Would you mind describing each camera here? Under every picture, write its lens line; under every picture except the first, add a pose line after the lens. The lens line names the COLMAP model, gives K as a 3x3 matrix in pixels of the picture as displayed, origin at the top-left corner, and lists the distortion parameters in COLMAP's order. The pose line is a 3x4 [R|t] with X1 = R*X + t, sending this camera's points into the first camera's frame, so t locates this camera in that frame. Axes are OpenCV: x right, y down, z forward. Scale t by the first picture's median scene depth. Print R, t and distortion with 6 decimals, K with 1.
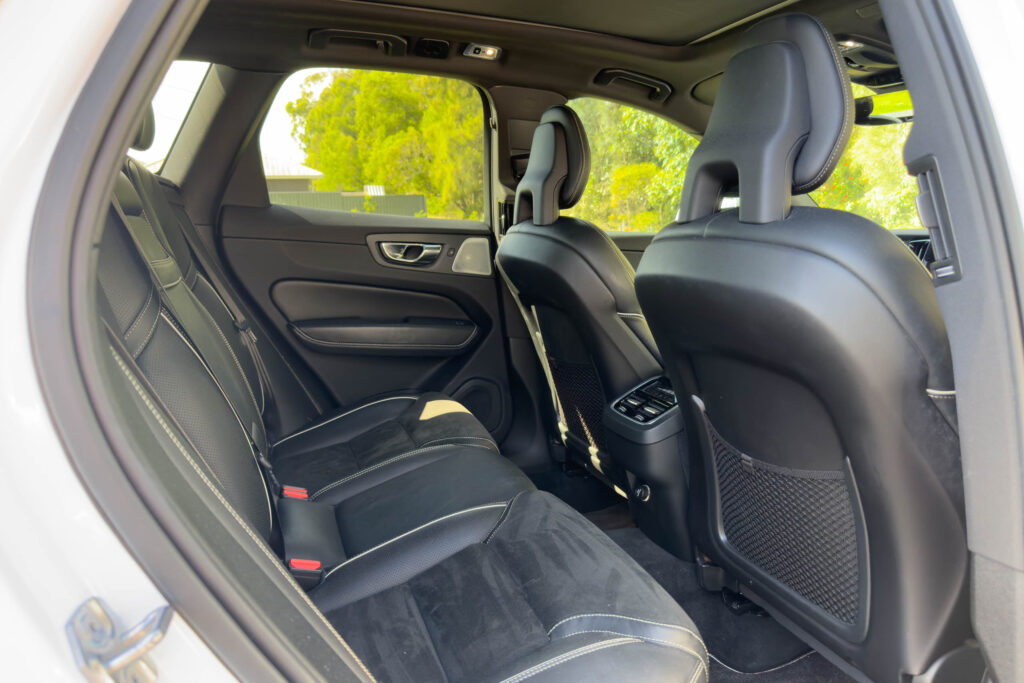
lens RADIAL K [[697.2, 0, 512.0], [0, 697.2, 341.5], [0, 0, 1]] dist [0.105501, -0.179756]
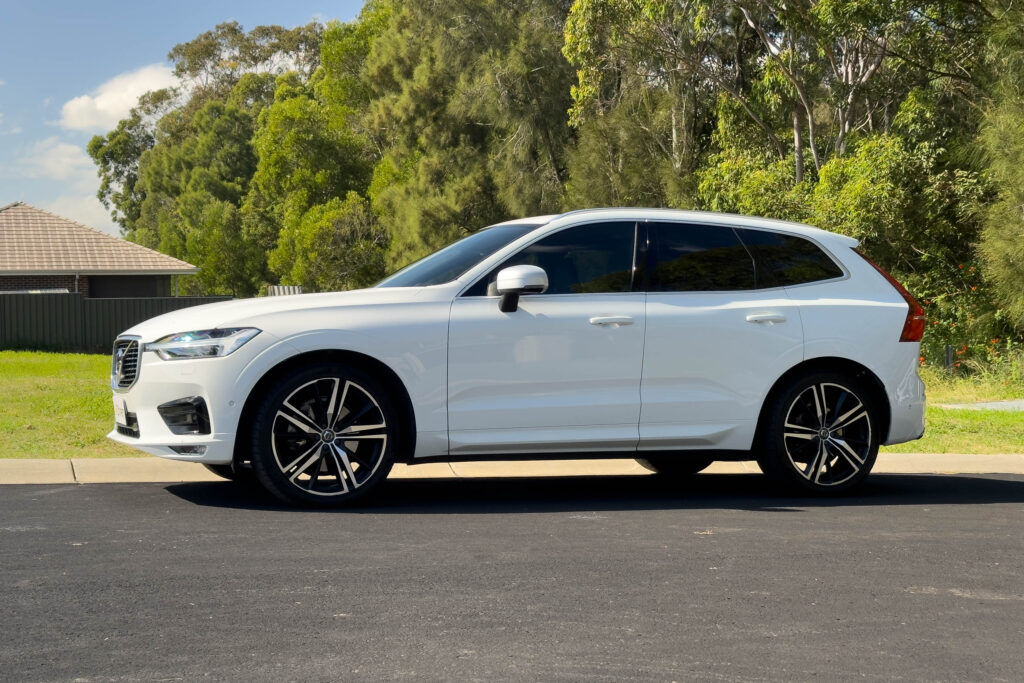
lens RADIAL K [[1413.9, 0, 510.4], [0, 1413.9, 323.5], [0, 0, 1]] dist [0.178439, -0.339196]
pose [[0.999986, -0.002224, 0.004746, -0.015214], [0.003087, 0.981707, -0.190374, 0.034379], [-0.004236, 0.190386, 0.981700, -0.157418]]
